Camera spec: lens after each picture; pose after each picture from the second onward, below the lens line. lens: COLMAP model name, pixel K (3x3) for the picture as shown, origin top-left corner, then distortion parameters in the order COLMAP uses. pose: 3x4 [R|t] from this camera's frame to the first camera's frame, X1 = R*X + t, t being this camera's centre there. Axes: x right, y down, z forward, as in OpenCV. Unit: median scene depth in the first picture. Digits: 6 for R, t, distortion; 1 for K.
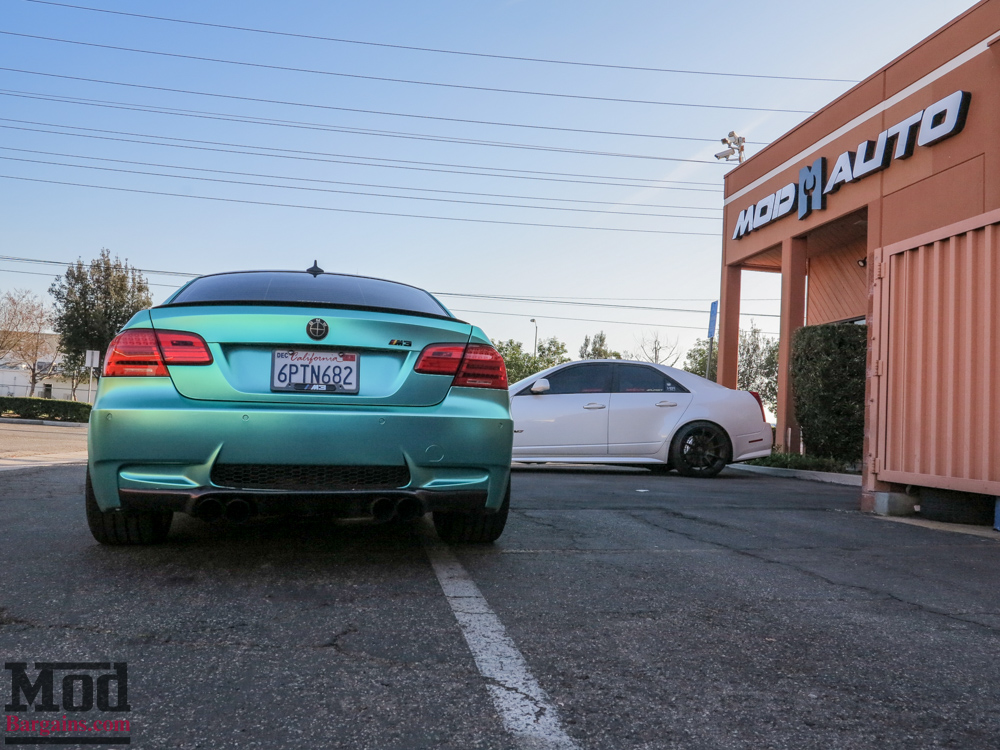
lens RADIAL K [[824.4, 0, 500.0], [0, 824.4, 375.0], [0, 0, 1]] dist [-0.030479, -0.005265]
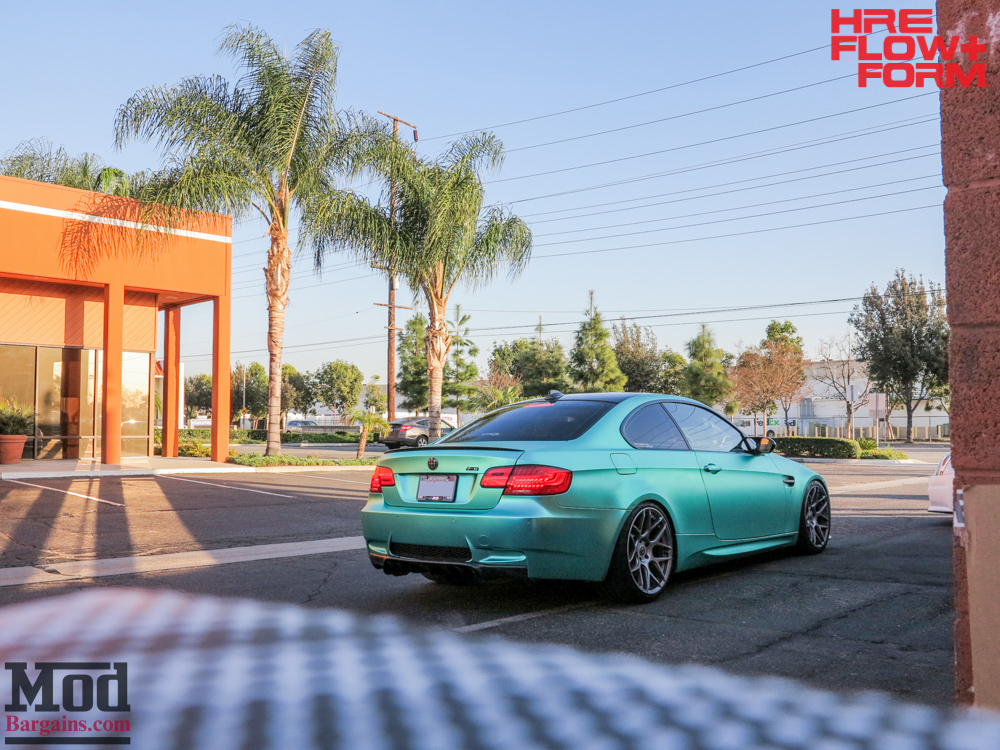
lens RADIAL K [[903.1, 0, 500.0], [0, 903.1, 375.0], [0, 0, 1]] dist [-0.003492, -0.001589]
pose [[0.588665, -0.100556, -0.802099, 0.329459], [0.085662, 0.994406, -0.061796, -0.026588], [0.803826, -0.032333, 0.593985, 0.004214]]
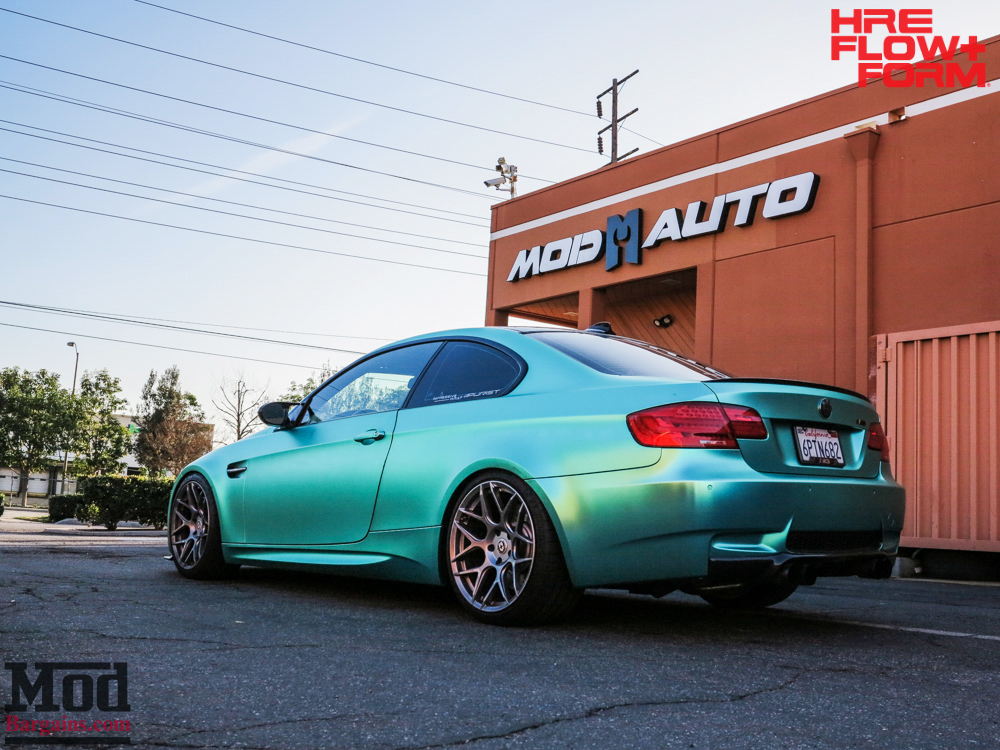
lens RADIAL K [[1083.4, 0, 500.0], [0, 1083.4, 375.0], [0, 0, 1]] dist [-0.067463, -0.000686]
pose [[0.887905, 0.056004, 0.456604, -0.309009], [-0.034435, 0.997869, -0.055430, -0.001290], [-0.458735, 0.033493, 0.887941, -0.021738]]
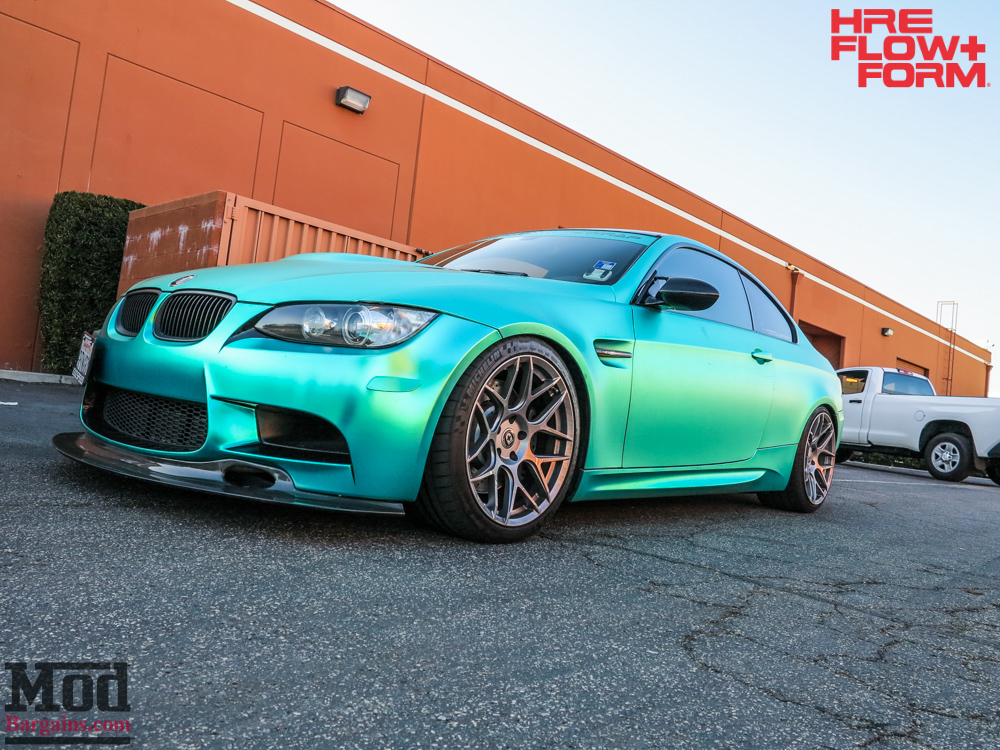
lens RADIAL K [[824.4, 0, 500.0], [0, 824.4, 375.0], [0, 0, 1]] dist [-0.030479, -0.005265]
pose [[-0.613152, -0.077148, 0.786189, -0.354107], [-0.187550, 0.980981, -0.050008, 0.044853], [-0.767378, -0.178112, -0.615960, 0.667279]]
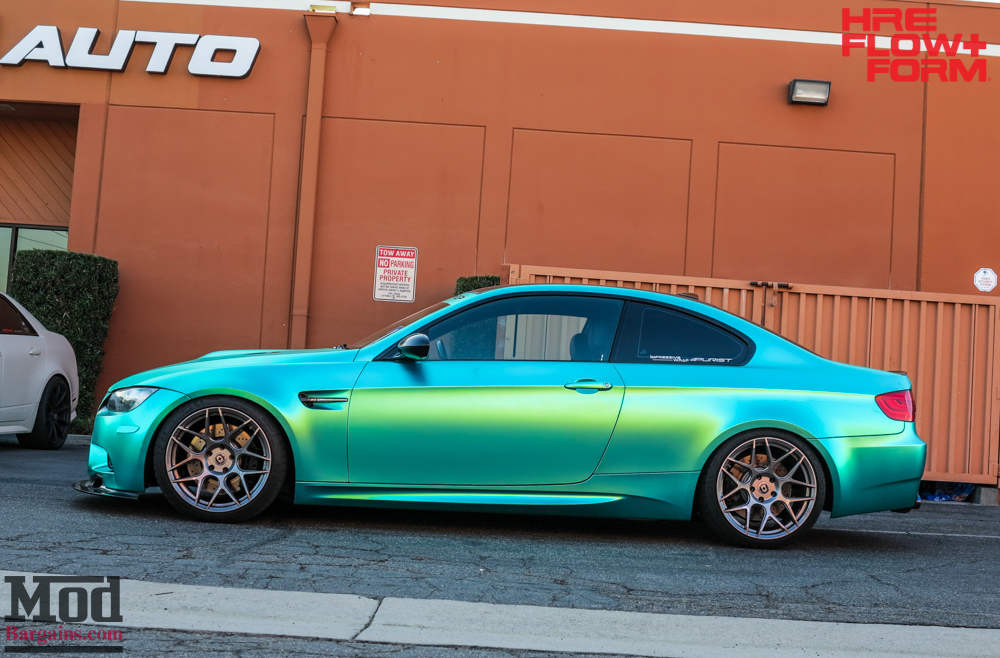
lens RADIAL K [[1360.4, 0, 500.0], [0, 1360.4, 329.0], [0, 0, 1]] dist [-0.115544, 0.031357]
pose [[0.151238, 0.039928, 0.987691, -0.735849], [-0.117080, 0.992874, -0.022210, -0.005666], [-0.981539, -0.112279, 0.154835, 0.333657]]
